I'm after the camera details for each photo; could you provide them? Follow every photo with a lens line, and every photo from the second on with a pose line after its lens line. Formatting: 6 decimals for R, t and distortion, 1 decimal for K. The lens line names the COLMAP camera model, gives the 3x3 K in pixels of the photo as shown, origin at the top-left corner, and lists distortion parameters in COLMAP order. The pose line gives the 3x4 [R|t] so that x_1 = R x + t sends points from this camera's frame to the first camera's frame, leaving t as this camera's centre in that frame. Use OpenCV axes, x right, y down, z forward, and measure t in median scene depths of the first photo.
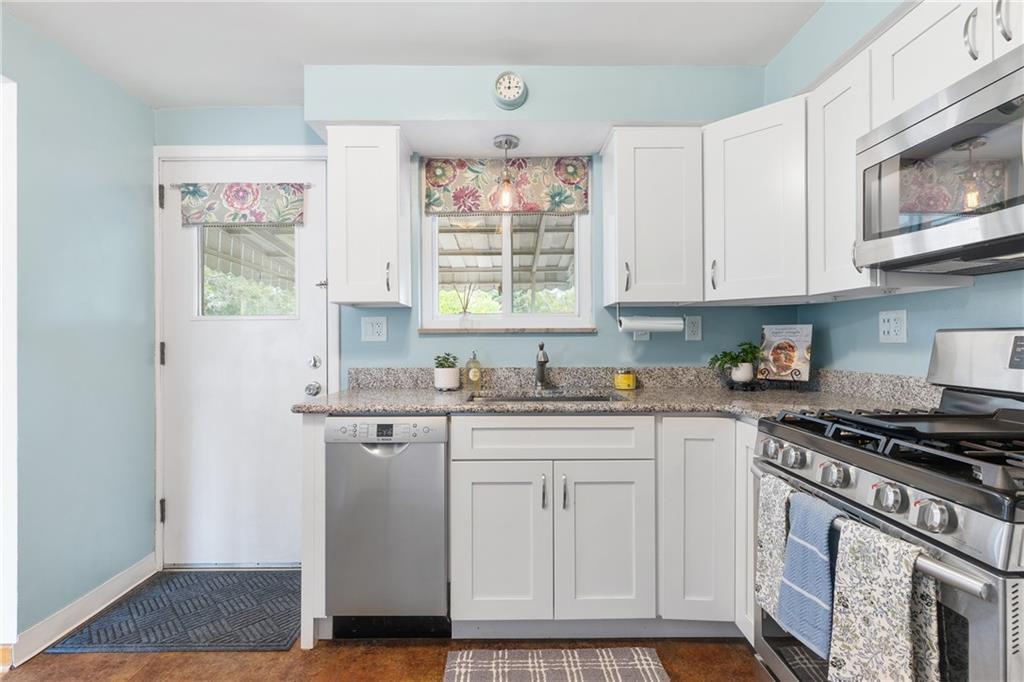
lens RADIAL K [[487.4, 0, 509.1], [0, 487.4, 335.9], [0, 0, 1]] dist [0.001412, 0.000554]
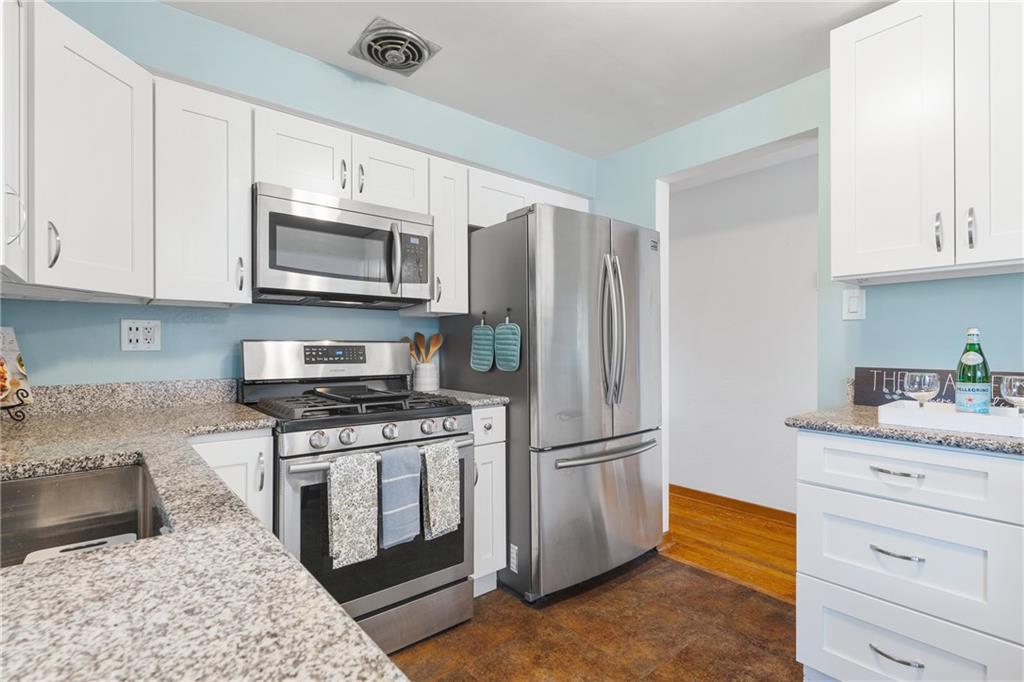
lens RADIAL K [[487.4, 0, 514.8], [0, 487.4, 346.2], [0, 0, 1]] dist [0.001412, 0.000554]
pose [[-0.639987, 0.005112, 0.768369, -0.388417], [-0.002040, 0.999963, -0.008352, 0.008659], [-0.768383, -0.006913, -0.639953, 0.808940]]
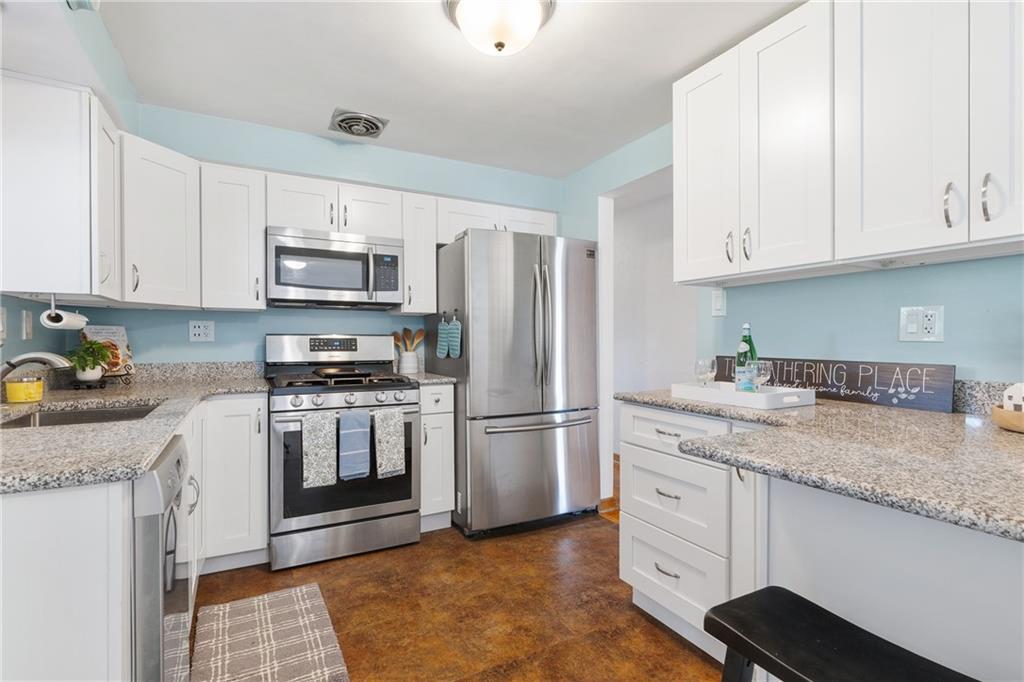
lens RADIAL K [[487.4, 0, 514.3], [0, 487.4, 344.4], [0, 0, 1]] dist [0.001412, 0.000554]
pose [[-0.478329, -0.002725, 0.878177, -0.791070], [-0.003934, 0.999992, 0.000960, 0.013725], [-0.878172, -0.002995, -0.478335, 0.668764]]
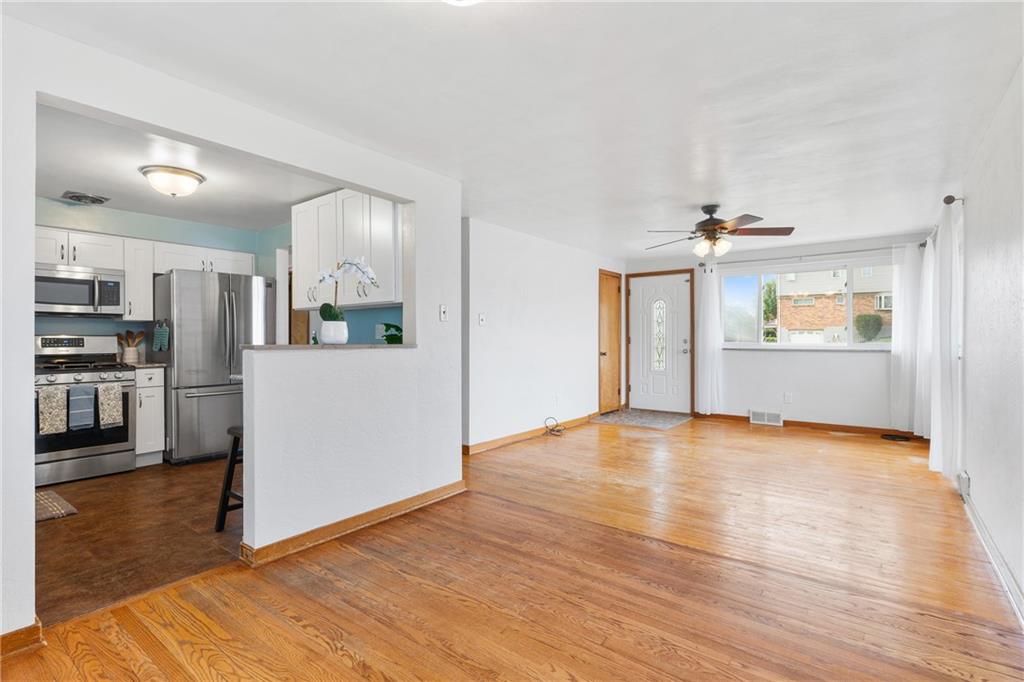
lens RADIAL K [[487.4, 0, 513.5], [0, 487.4, 335.4], [0, 0, 1]] dist [0.001412, 0.000554]
pose [[-0.788231, 0.009588, 0.615305, -1.852231], [0.001566, 0.999907, -0.013576, 0.018393], [-0.615377, -0.009737, -0.788172, 0.868726]]
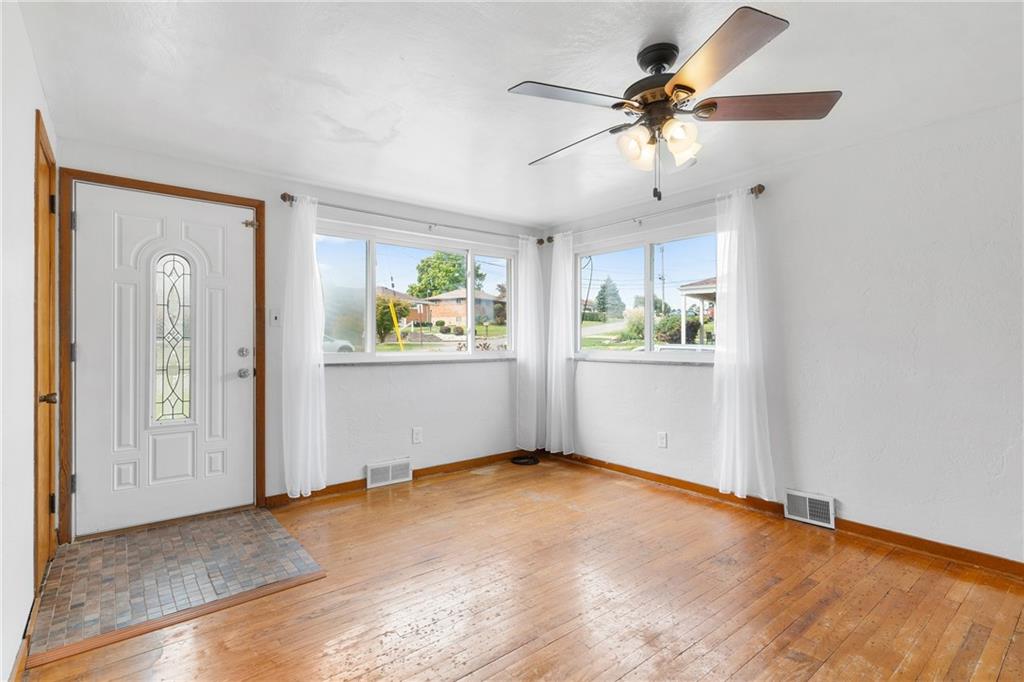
lens RADIAL K [[487.4, 0, 517.3], [0, 487.4, 342.3], [0, 0, 1]] dist [0.001412, 0.000554]
pose [[-0.783665, 0.007710, -0.621136, -0.613617], [0.010892, 0.999940, -0.001329, -0.001606], [0.621089, -0.007806, -0.783701, -0.524610]]
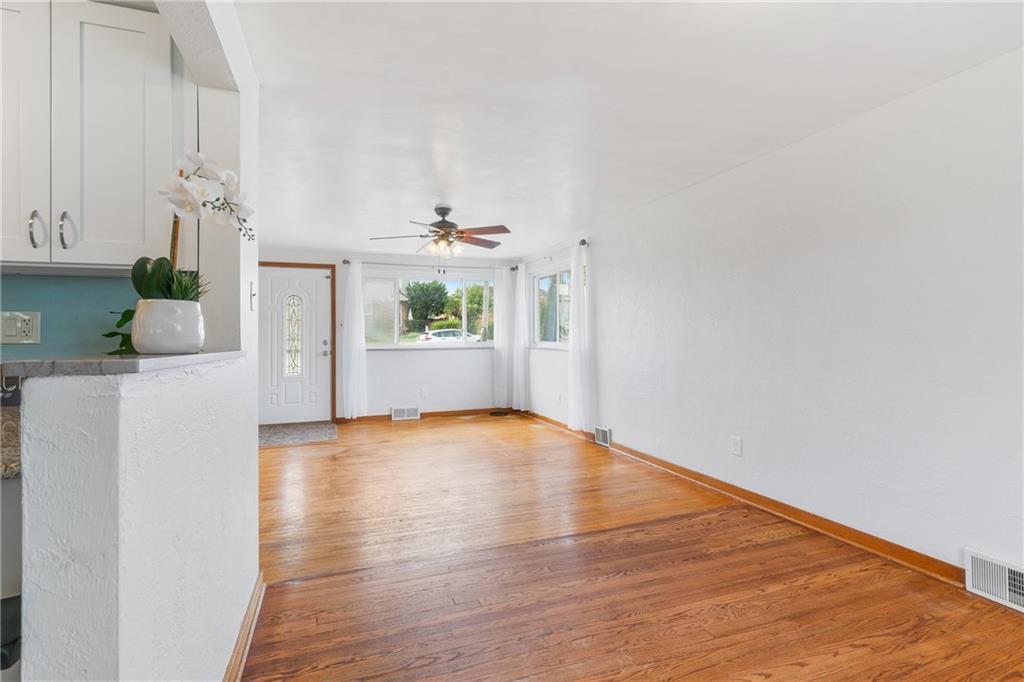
lens RADIAL K [[487.4, 0, 512.9], [0, 487.4, 330.7], [0, 0, 1]] dist [0.001412, 0.000554]
pose [[-0.940799, 0.009476, -0.338833, -0.924485], [0.016363, 0.999713, -0.017475, 0.013832], [0.338570, -0.021985, -0.940684, 0.807814]]
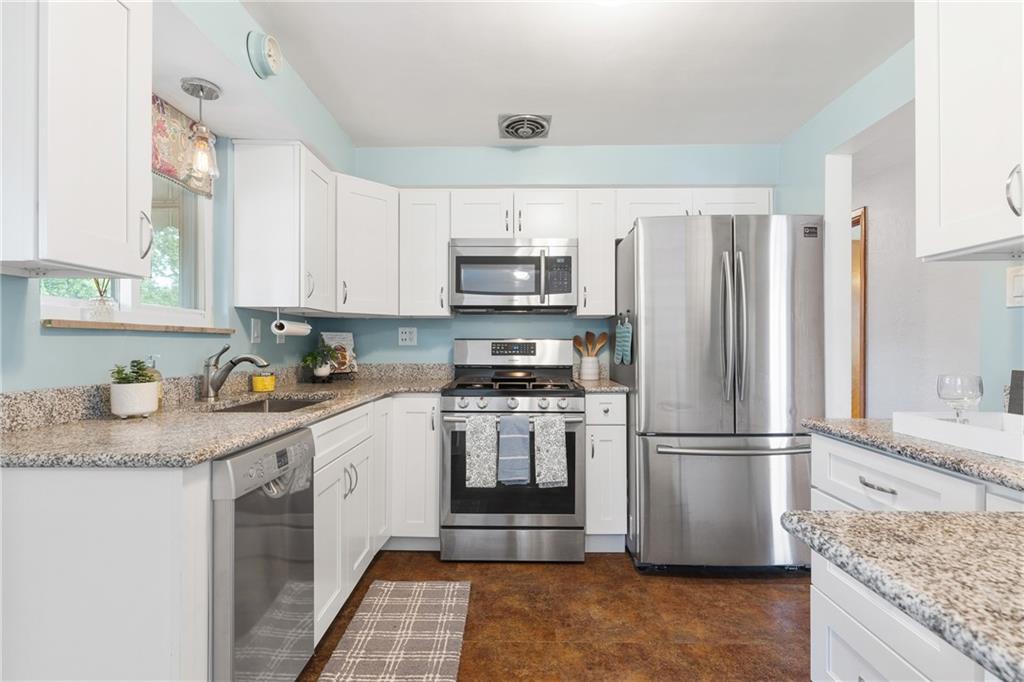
lens RADIAL K [[487.4, 0, 511.6], [0, 487.4, 344.6], [0, 0, 1]] dist [0.001412, 0.000554]
pose [[0.010417, 0.004313, 0.999936, -0.744610], [-0.009228, 0.999949, -0.004217, 0.011713], [-0.999903, -0.009183, 0.010456, 0.465803]]
